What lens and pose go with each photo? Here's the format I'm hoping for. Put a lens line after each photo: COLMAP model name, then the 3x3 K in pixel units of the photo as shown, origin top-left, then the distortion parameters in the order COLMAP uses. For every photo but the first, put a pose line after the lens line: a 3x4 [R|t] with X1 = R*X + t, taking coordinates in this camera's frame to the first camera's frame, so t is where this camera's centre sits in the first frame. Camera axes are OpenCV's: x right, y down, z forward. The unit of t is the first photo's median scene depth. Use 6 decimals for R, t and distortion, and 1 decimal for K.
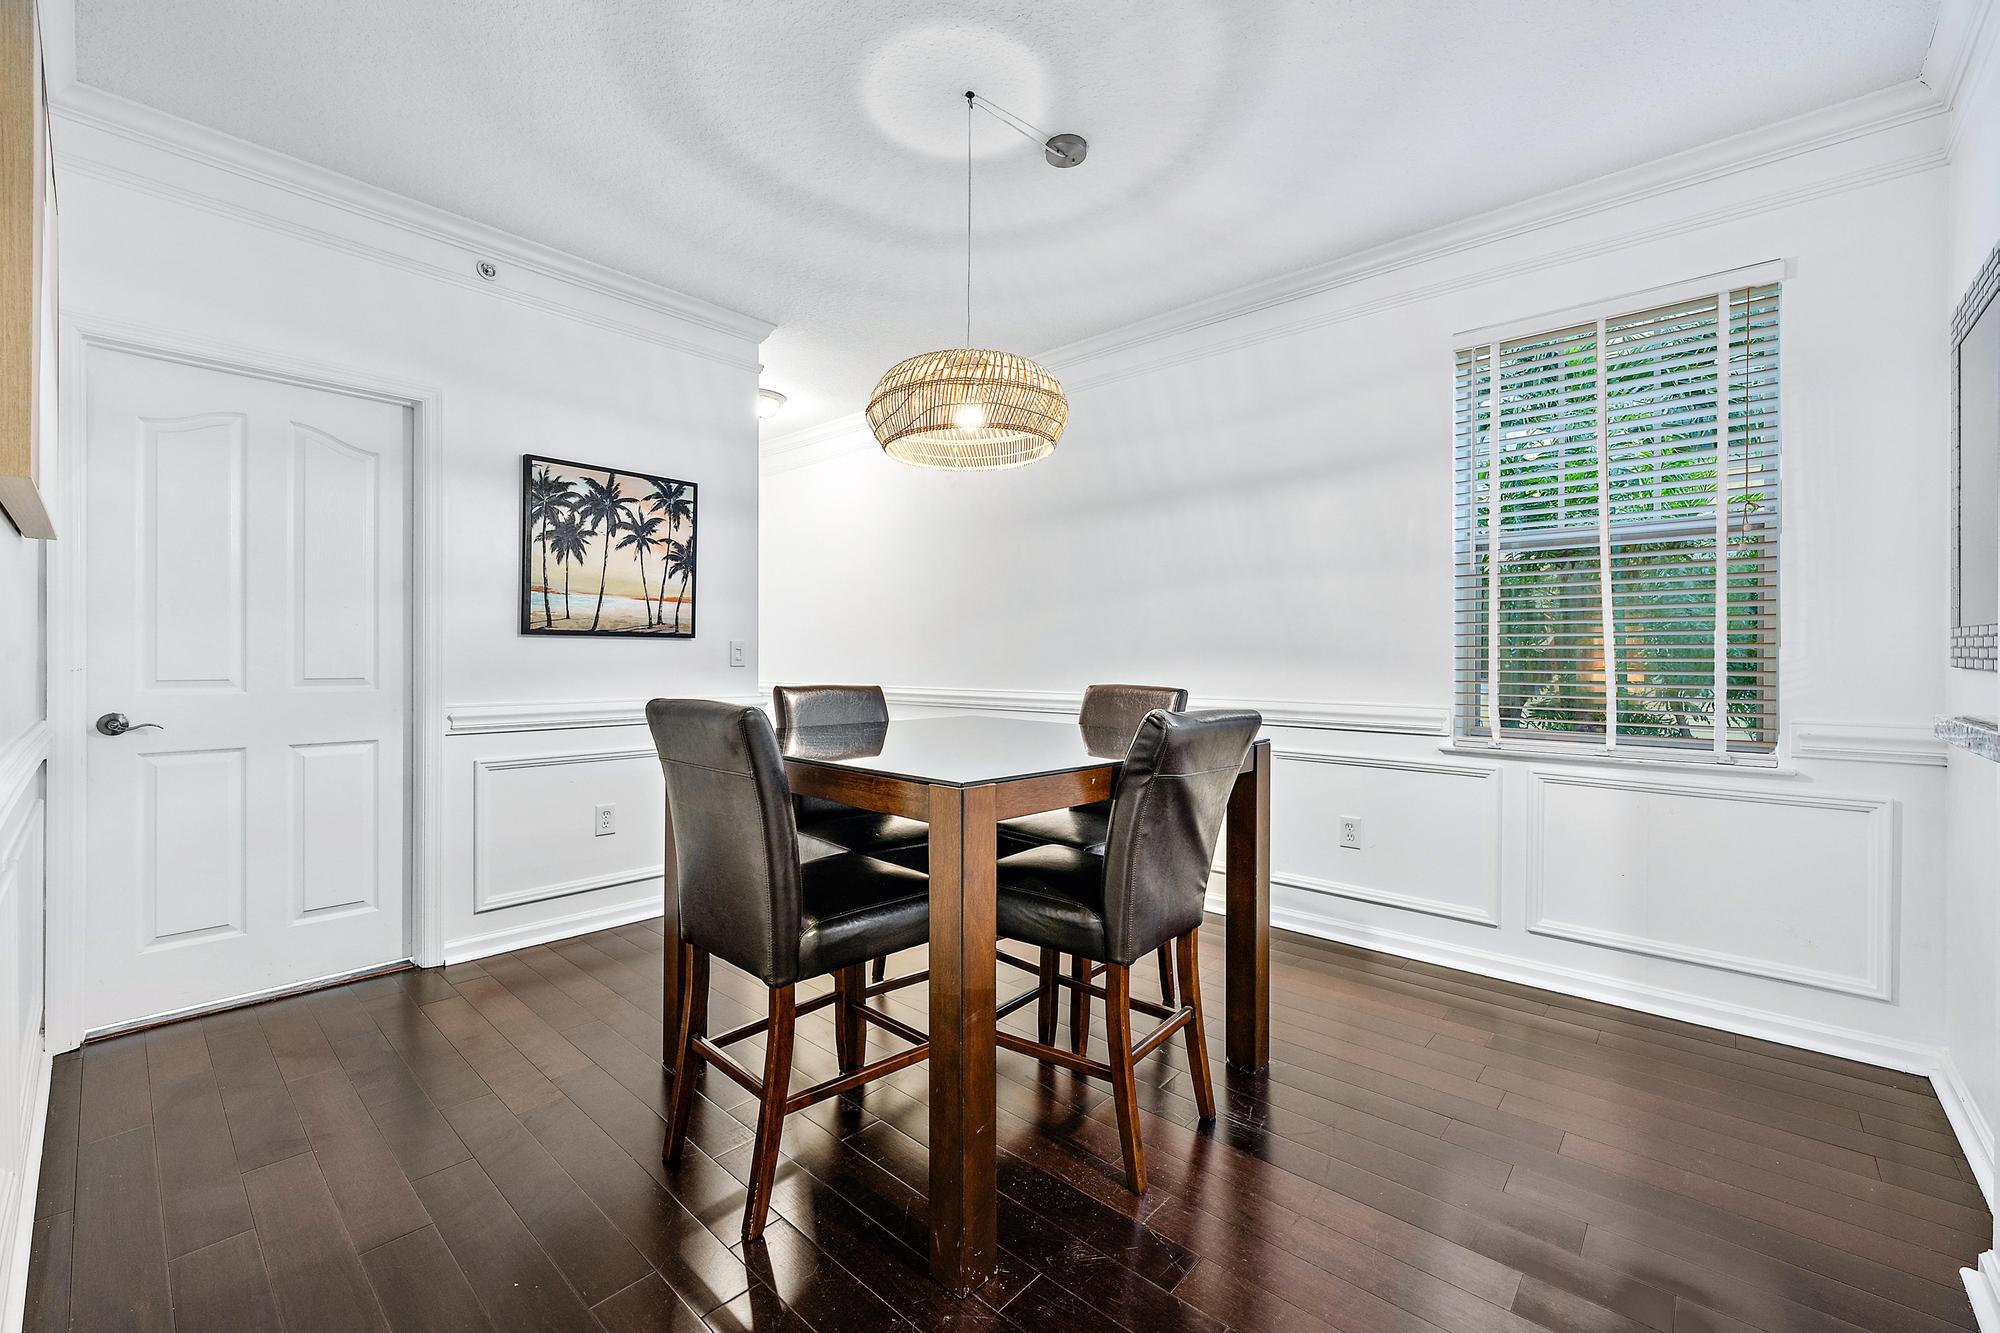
lens RADIAL K [[808.9, 0, 1012.0], [0, 808.9, 665.7], [0, 0, 1]] dist [0.001967, 0.000108]
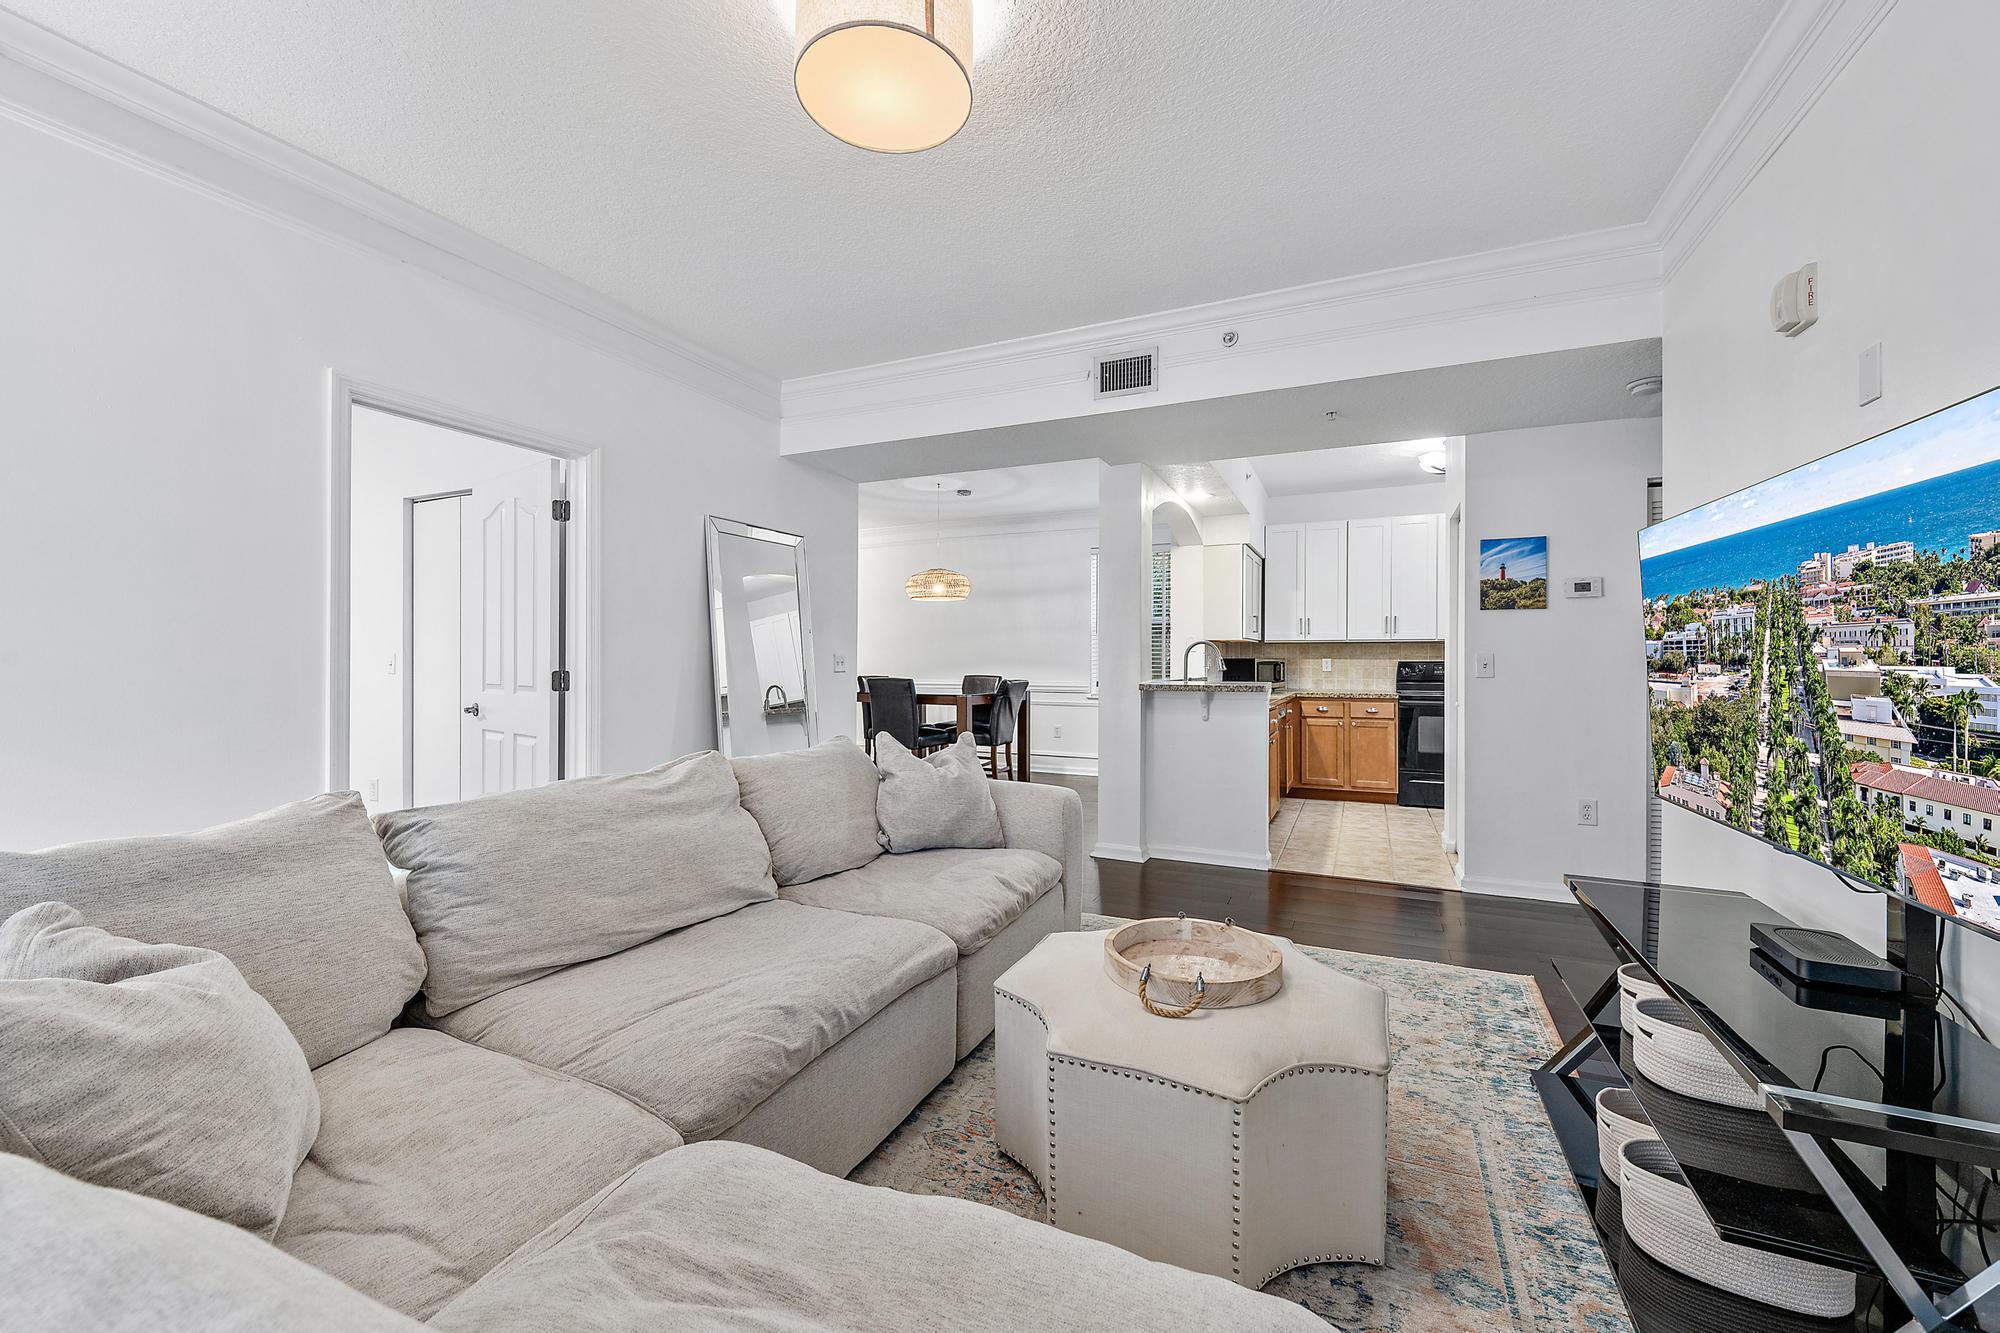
lens RADIAL K [[793.4, 0, 997.7], [0, 793.4, 664.0], [0, 0, 1]] dist [-0.002945, 0.000032]
pose [[0.958067, -0.003667, 0.286519, -0.499902], [0.003951, 0.999992, -0.000414, -0.010445], [-0.286516, 0.001529, 0.958074, -1.397369]]
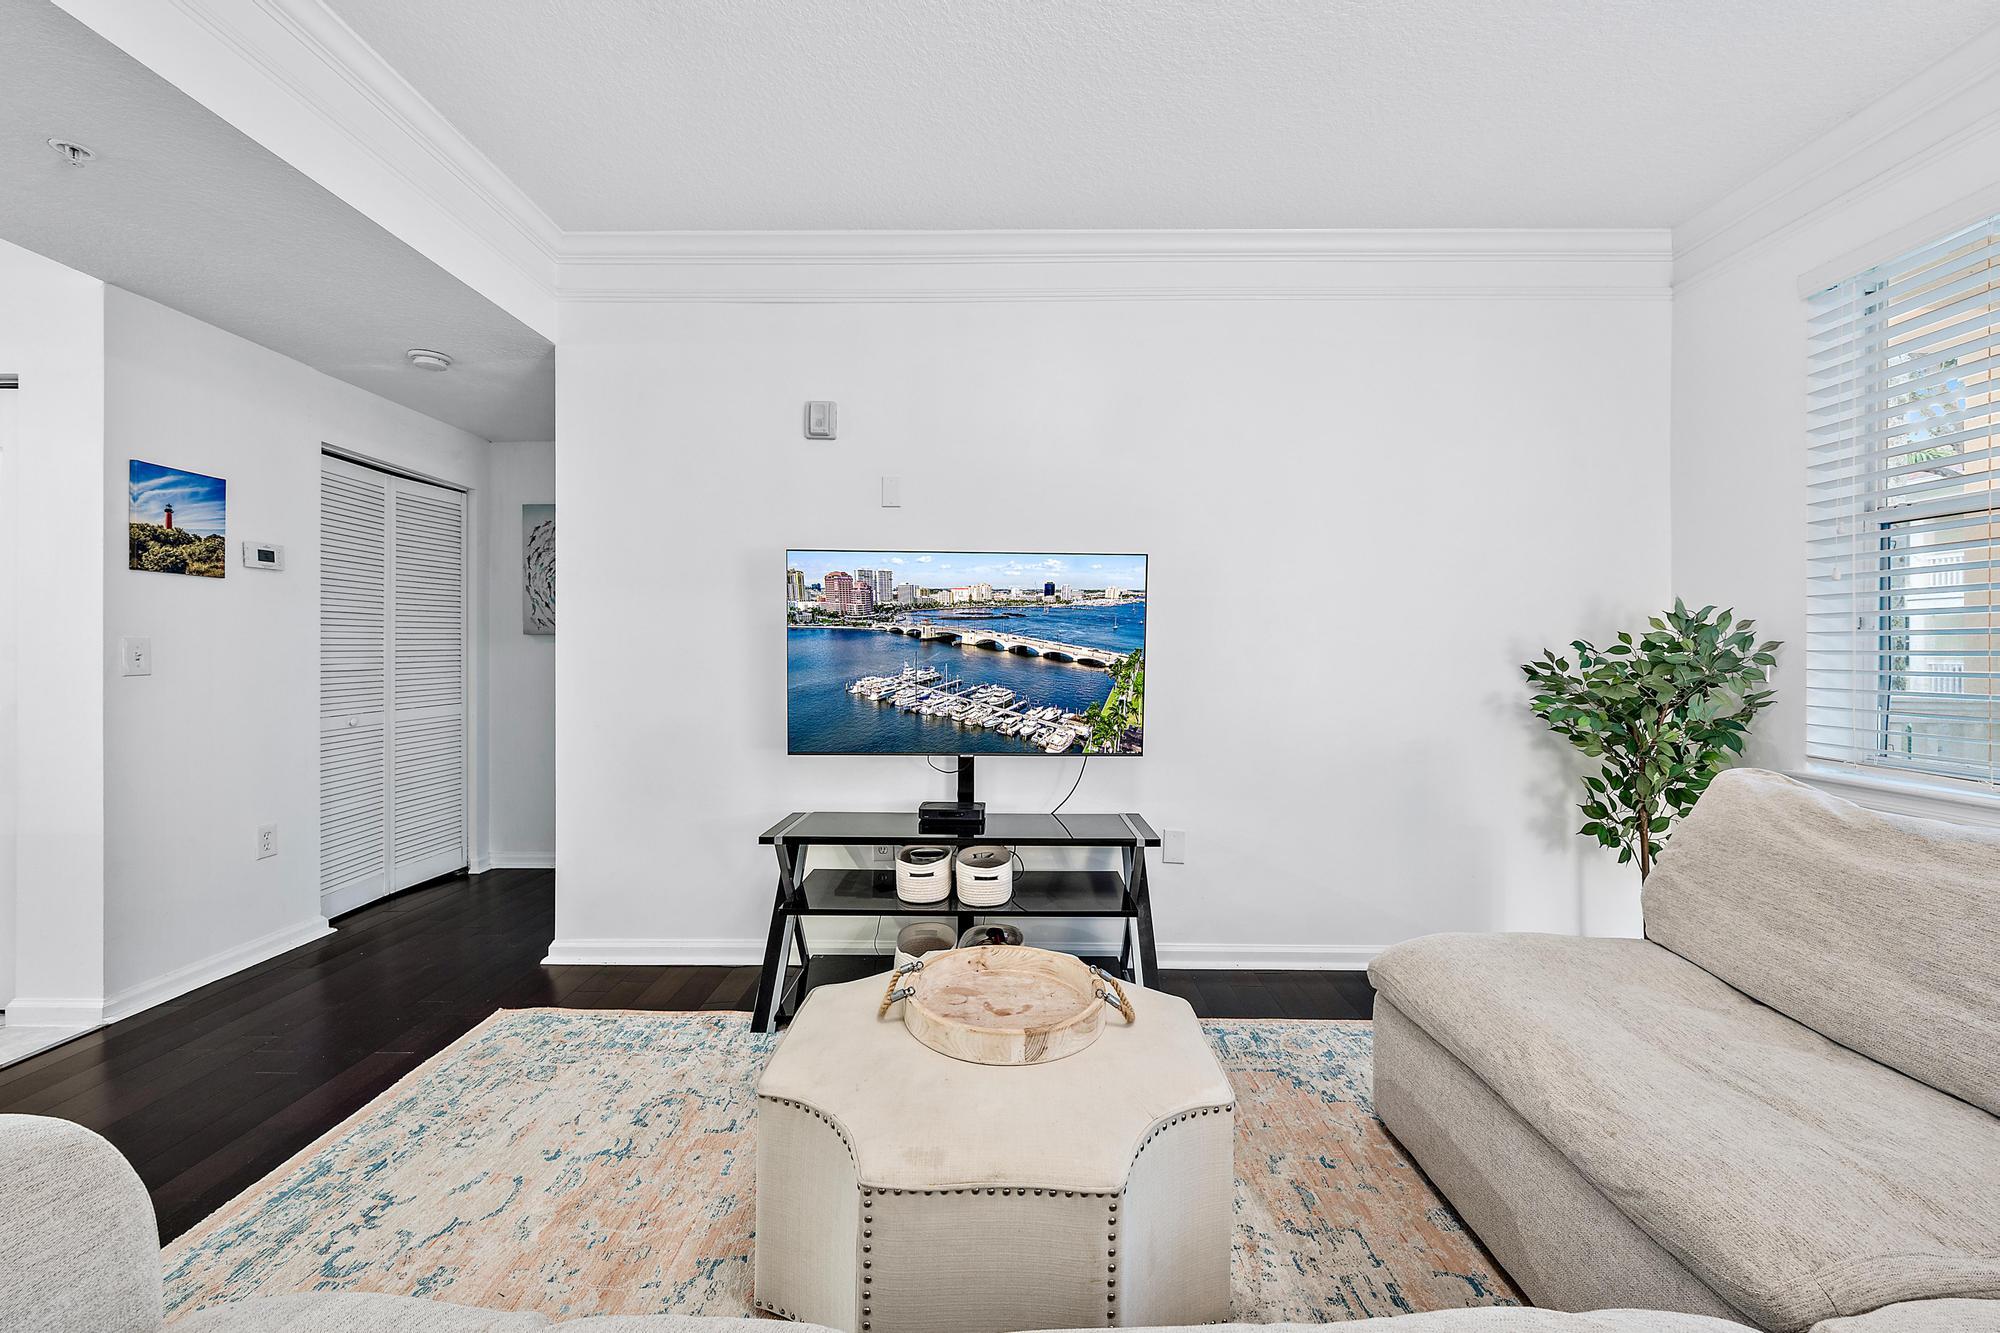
lens RADIAL K [[746.8, 0, 1004.8], [0, 746.8, 654.1], [0, 0, 1]] dist [-0.007355, 0.001036]
pose [[-0.661288, -0.005997, 0.750108, -0.550352], [0.000155, 0.999967, 0.008131, -0.014284], [-0.750132, 0.005493, -0.661265, -0.589364]]
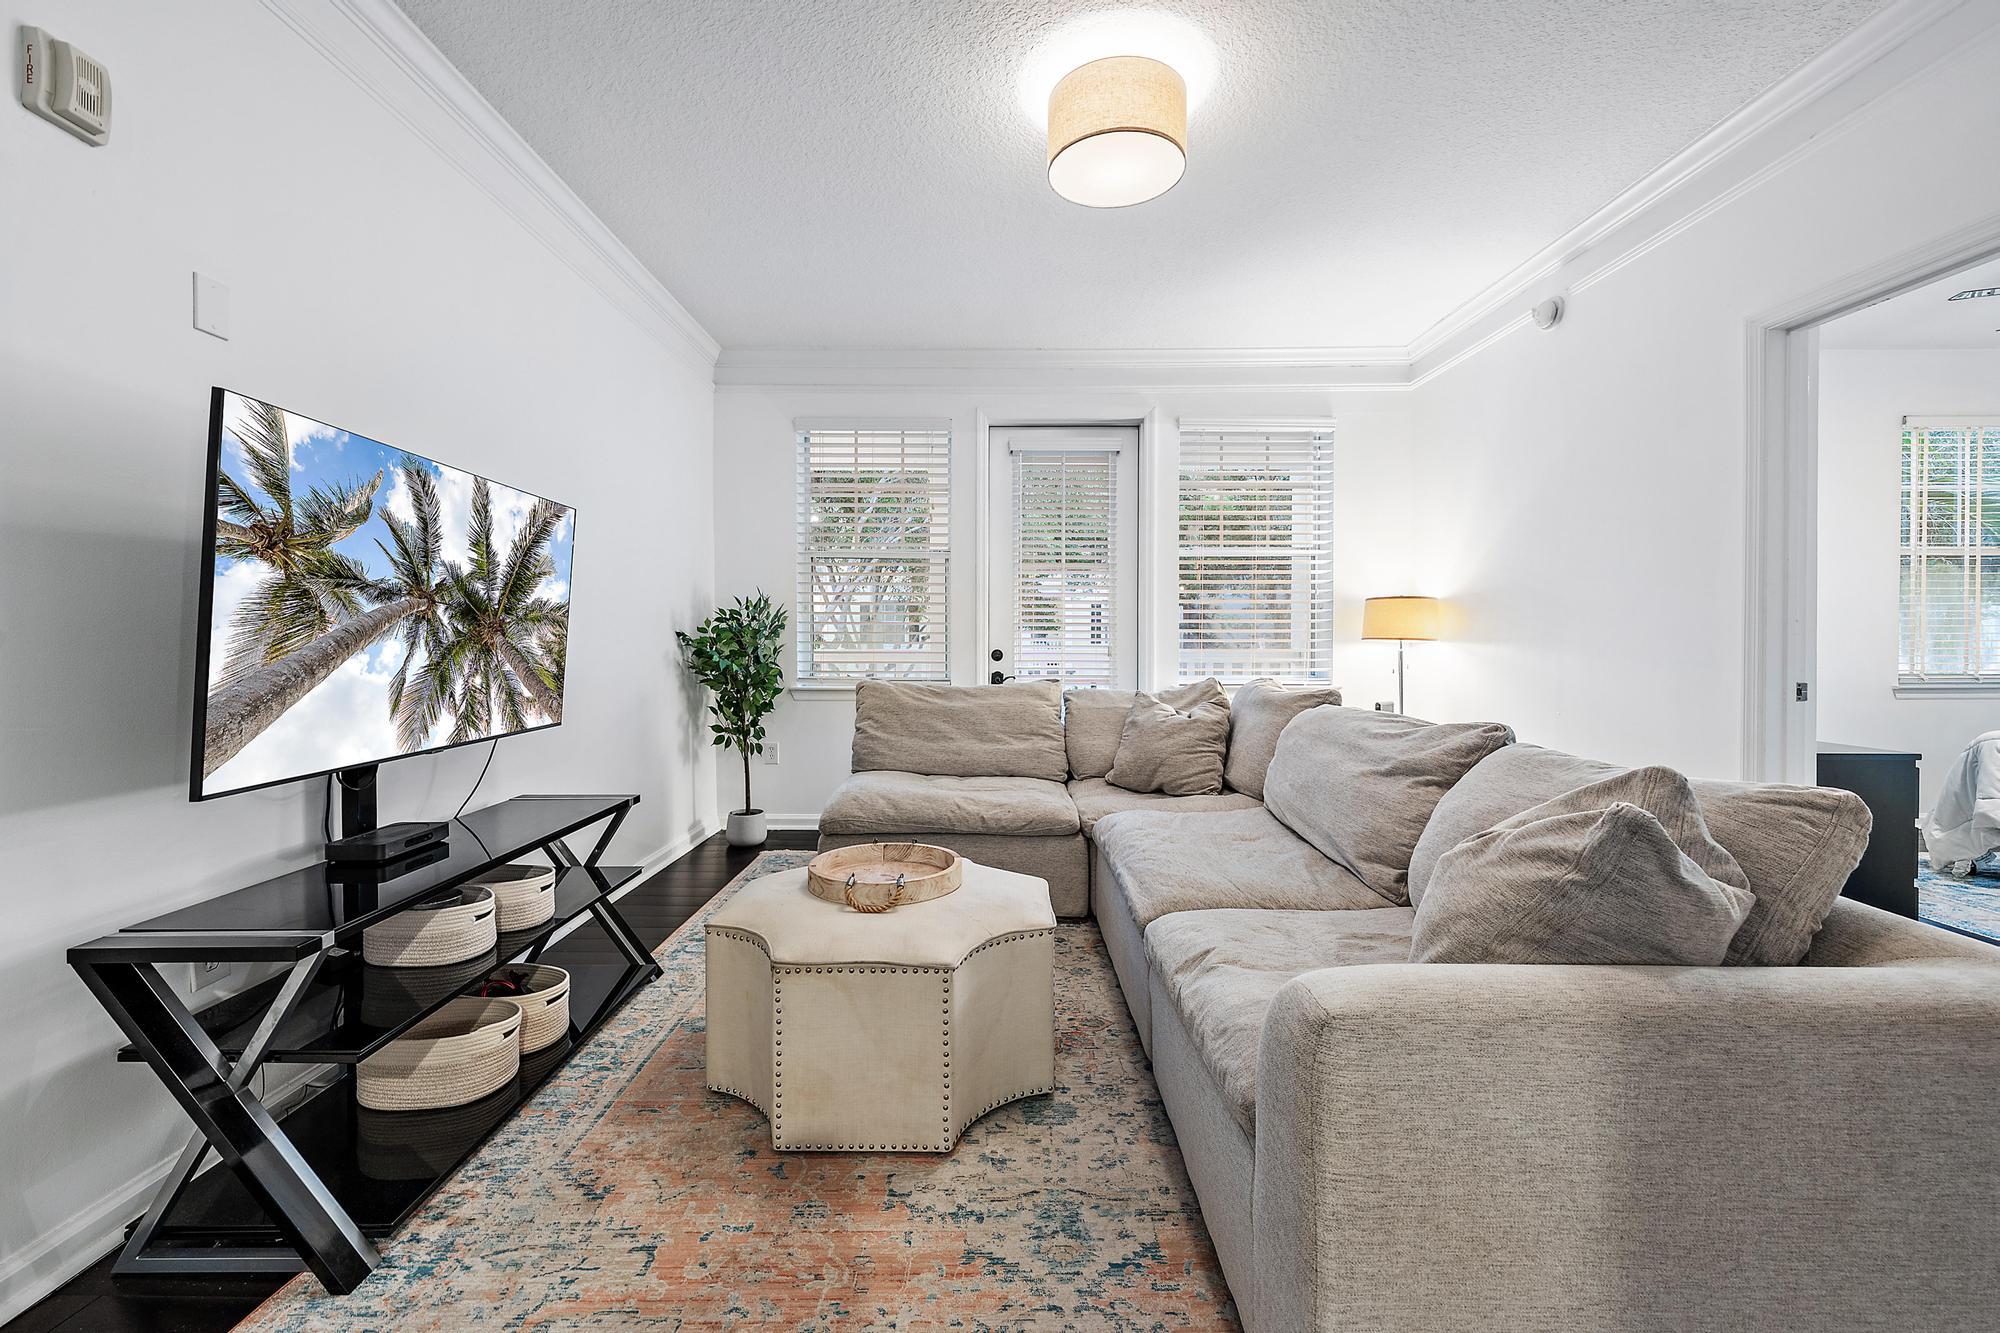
lens RADIAL K [[793.4, 0, 985.9], [0, 793.4, 647.8], [0, 0, 1]] dist [-0.002945, 0.000032]
pose [[-0.749866, 0.005178, -0.661570, 0.152946], [-0.008289, 0.999817, 0.017221, 0.007455], [0.661538, 0.018397, -0.749686, -0.359146]]
